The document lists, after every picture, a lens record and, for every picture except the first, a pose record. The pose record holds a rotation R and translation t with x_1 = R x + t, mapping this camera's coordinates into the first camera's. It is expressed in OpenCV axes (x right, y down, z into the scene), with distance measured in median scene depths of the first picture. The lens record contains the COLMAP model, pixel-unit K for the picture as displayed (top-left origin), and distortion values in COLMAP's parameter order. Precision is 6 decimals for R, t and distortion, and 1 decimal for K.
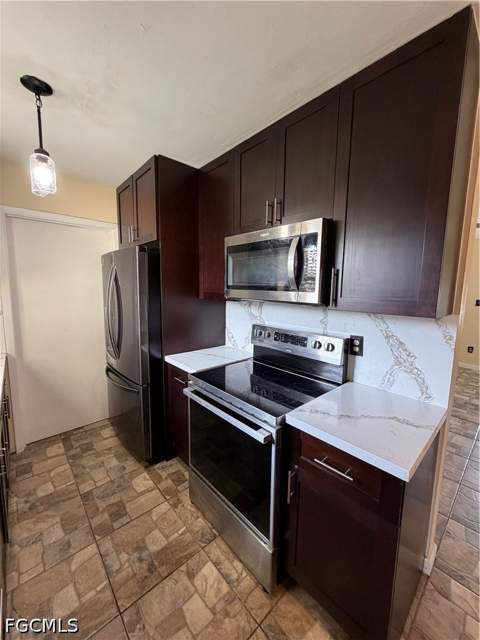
lens RADIAL K [[255.9, 0, 240.5], [0, 255.9, 316.0], [0, 0, 1]] dist [-0.000950, 0.000619]
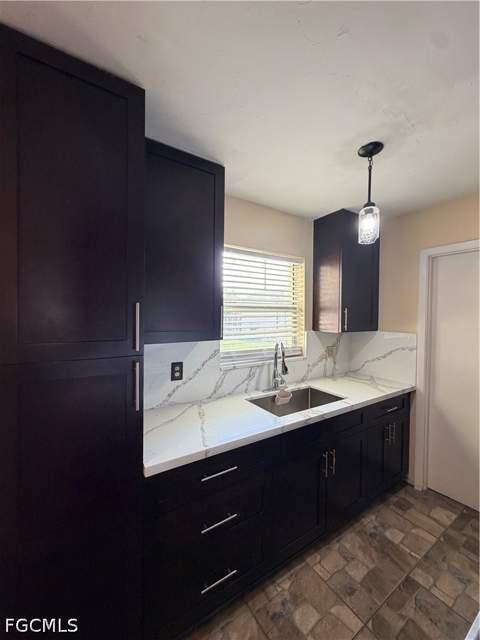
lens RADIAL K [[255.9, 0, 240.6], [0, 255.9, 317.2], [0, 0, 1]] dist [-0.000950, 0.000619]
pose [[-0.155593, -0.003098, -0.987816, 0.312969], [-0.117841, 0.992912, 0.015447, -0.091565], [0.980767, 0.118809, -0.154855, 0.546924]]
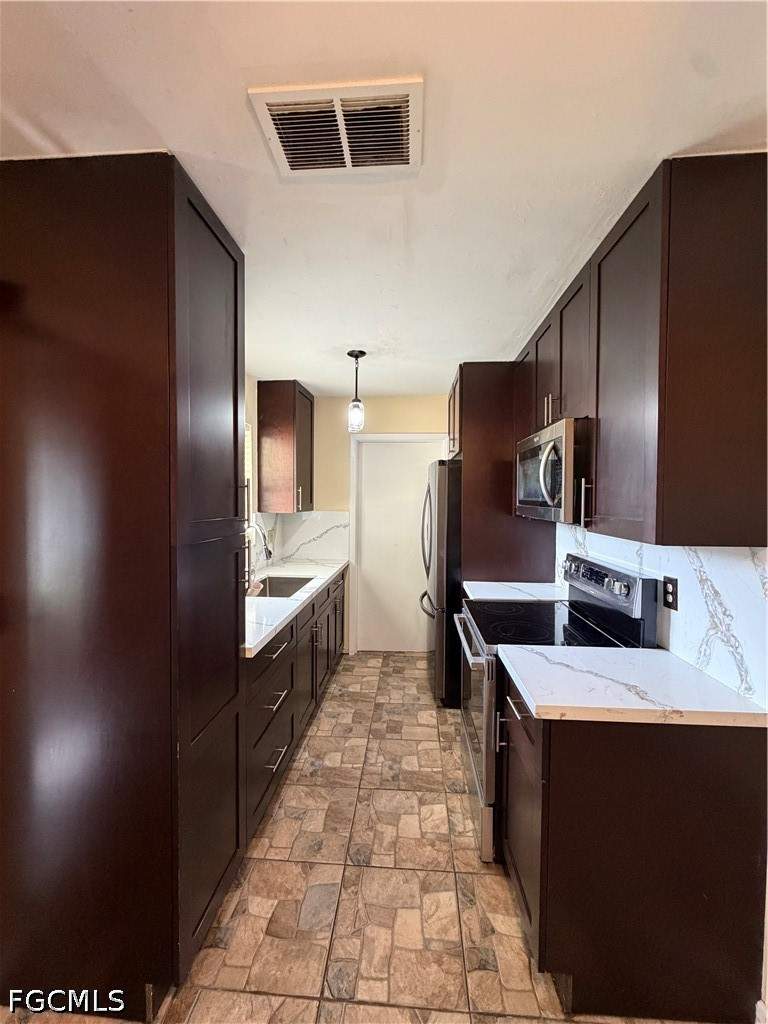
lens RADIAL K [[409.5, 0, 385.1], [0, 409.5, 500.8], [0, 0, 1]] dist [-0.000950, 0.000619]
pose [[0.697555, -0.006573, -0.716501, 0.655070], [-0.075038, 0.993789, -0.082170, 0.023428], [0.712592, 0.111083, 0.692729, -0.228422]]
